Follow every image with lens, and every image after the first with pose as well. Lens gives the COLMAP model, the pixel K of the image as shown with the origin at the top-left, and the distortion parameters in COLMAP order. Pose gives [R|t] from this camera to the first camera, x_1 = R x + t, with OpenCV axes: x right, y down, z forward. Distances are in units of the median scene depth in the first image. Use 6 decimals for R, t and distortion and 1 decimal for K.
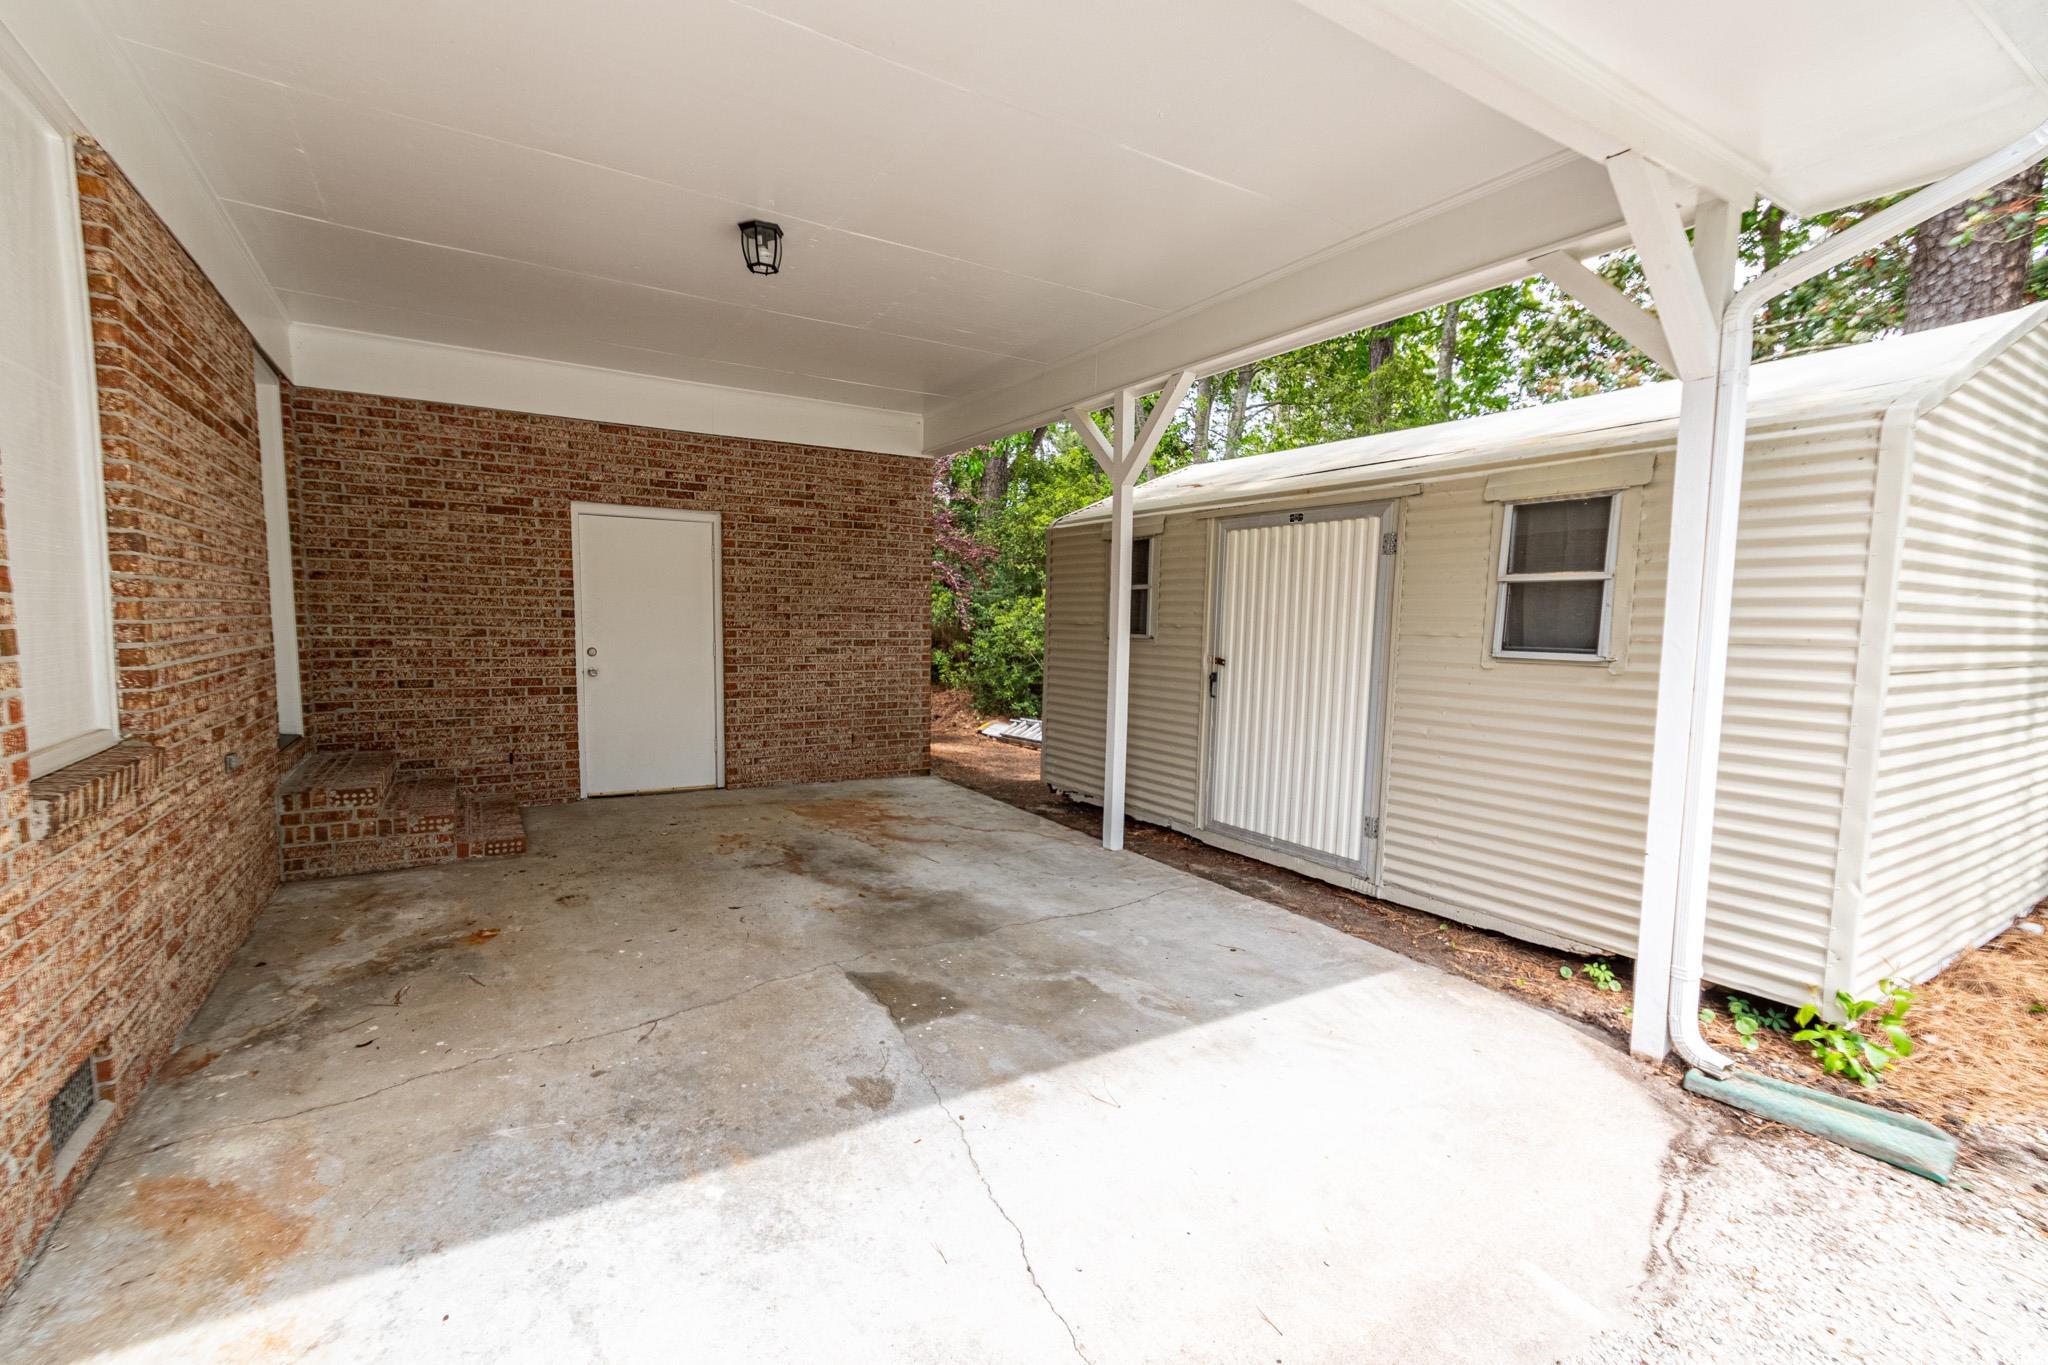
lens RADIAL K [[899.8, 0, 1030.8], [0, 899.8, 697.5], [0, 0, 1]] dist [0.010107, -0.001775]
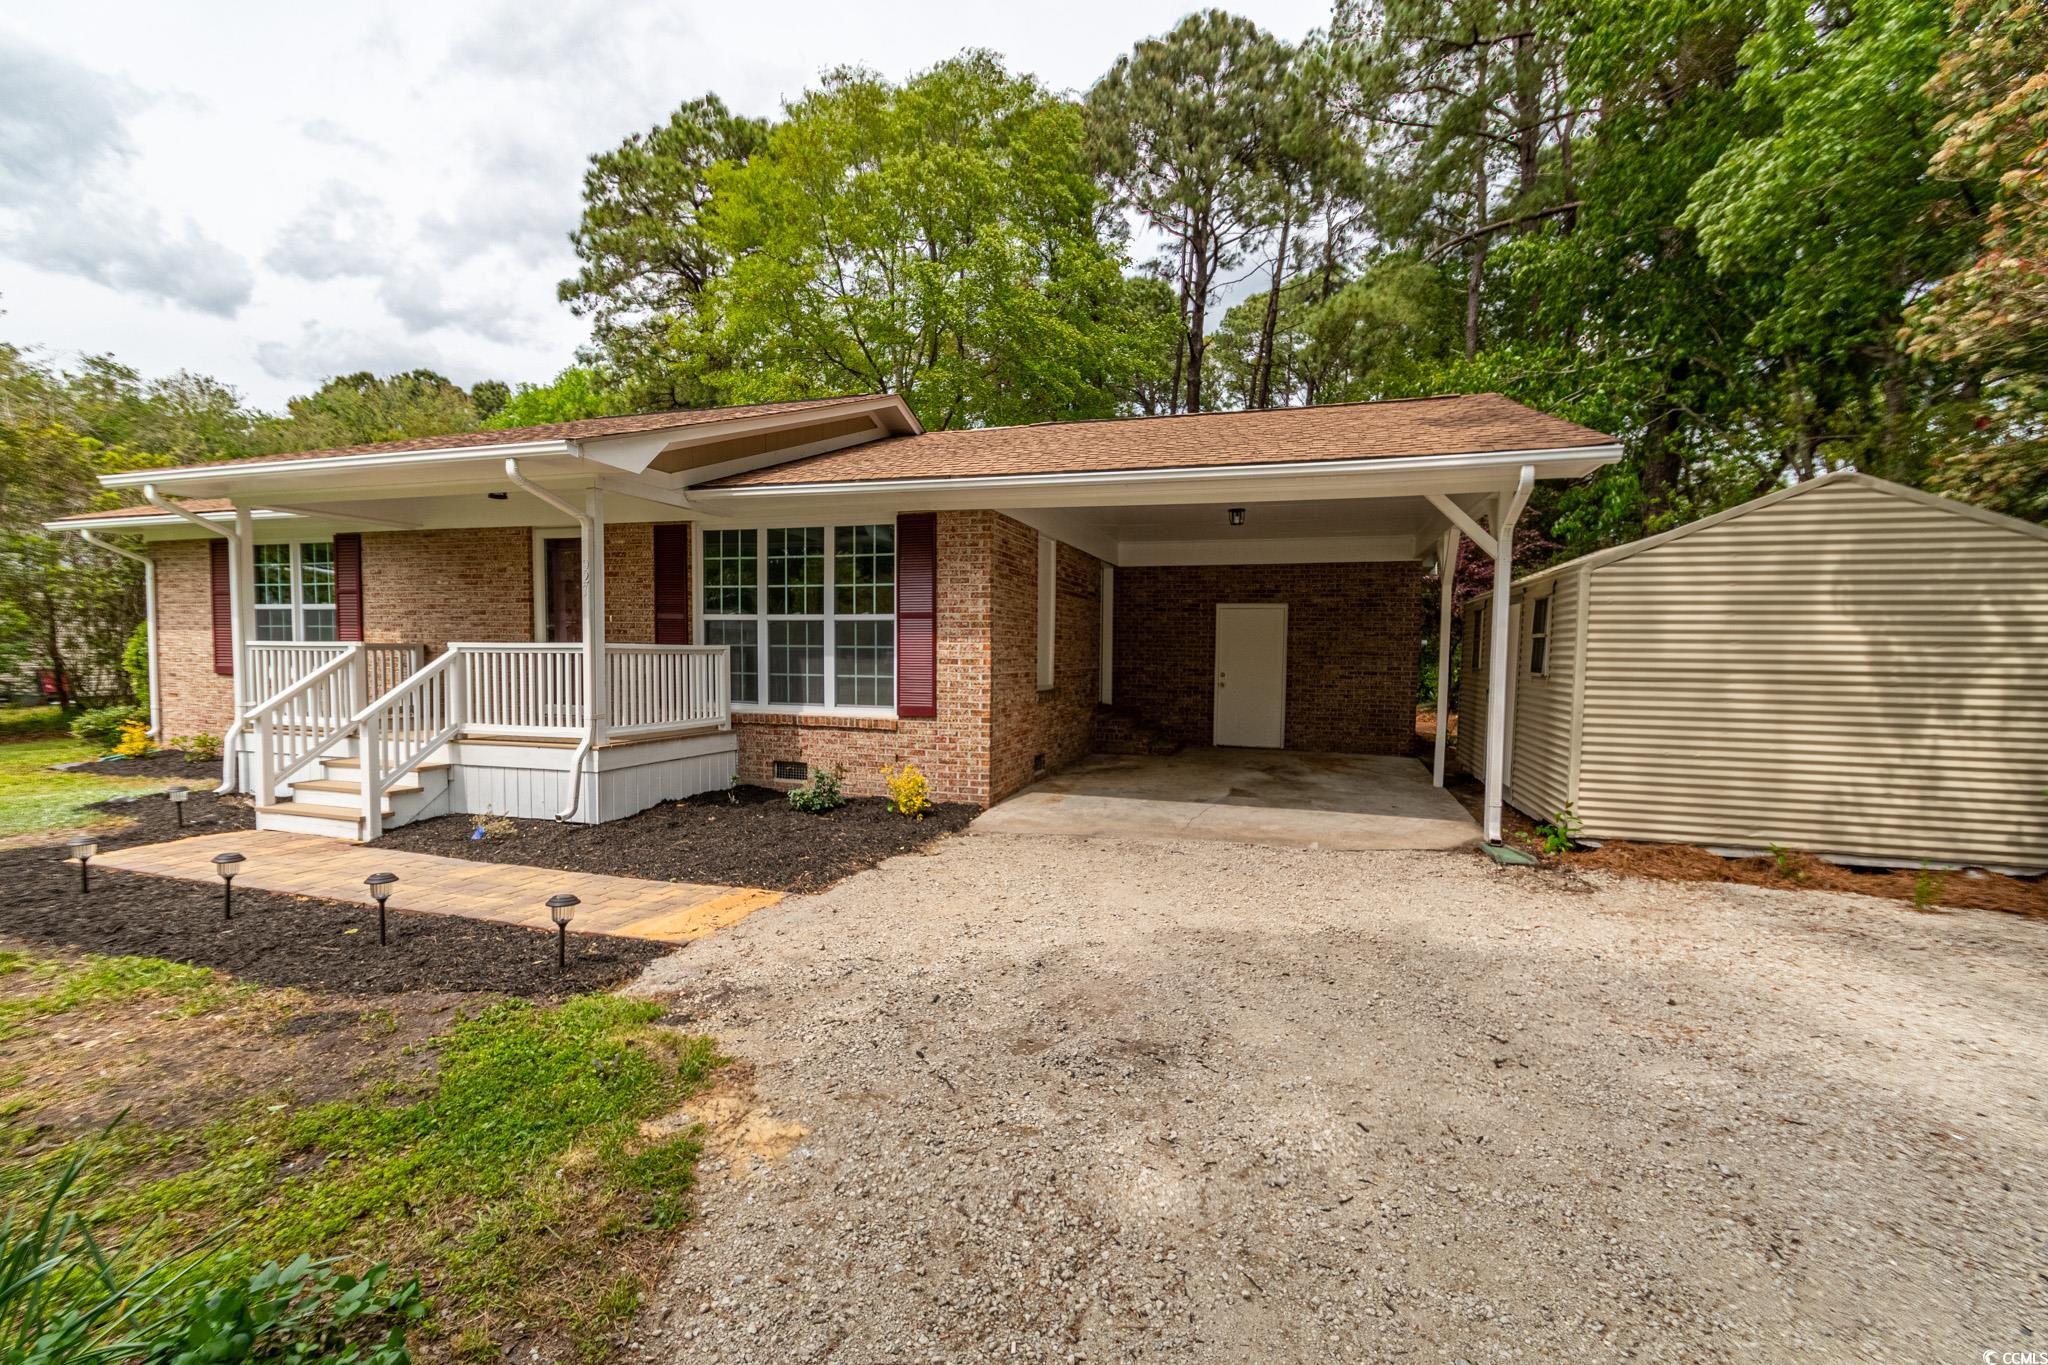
lens RADIAL K [[899.8, 0, 1021.8], [0, 899.8, 689.2], [0, 0, 1]] dist [0.010107, -0.001775]
pose [[0.649384, 0.030198, -0.759861, 0.790482], [-0.072057, 0.997159, -0.021952, 0.061670], [0.757039, 0.069008, 0.649715, -0.691880]]
